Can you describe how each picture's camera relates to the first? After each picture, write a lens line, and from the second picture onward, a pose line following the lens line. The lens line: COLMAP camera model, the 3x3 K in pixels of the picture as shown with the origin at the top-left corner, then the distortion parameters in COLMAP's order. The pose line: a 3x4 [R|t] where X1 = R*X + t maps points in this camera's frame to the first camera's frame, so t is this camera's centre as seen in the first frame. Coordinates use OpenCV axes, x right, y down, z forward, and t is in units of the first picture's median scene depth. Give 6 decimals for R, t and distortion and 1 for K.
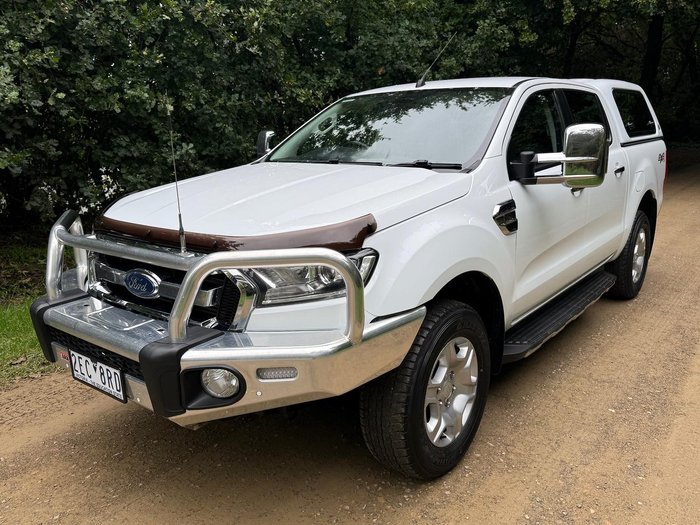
lens RADIAL K [[586.7, 0, 362.3], [0, 586.7, 265.8], [0, 0, 1]] dist [0.070626, -0.128018]
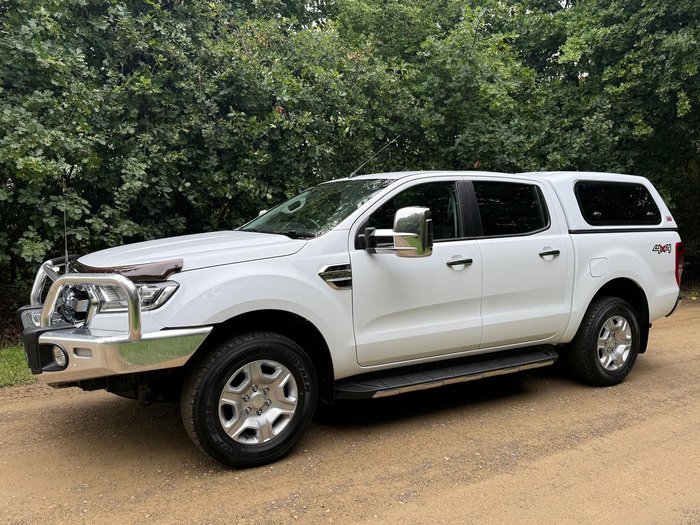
lens RADIAL K [[586.7, 0, 350.7], [0, 586.7, 265.9], [0, 0, 1]] dist [0.070626, -0.128018]
pose [[0.934482, 0.053723, -0.351932, 0.431310], [-0.105452, 0.985957, -0.129497, 0.034236], [0.340033, 0.158125, 0.927024, -0.104552]]
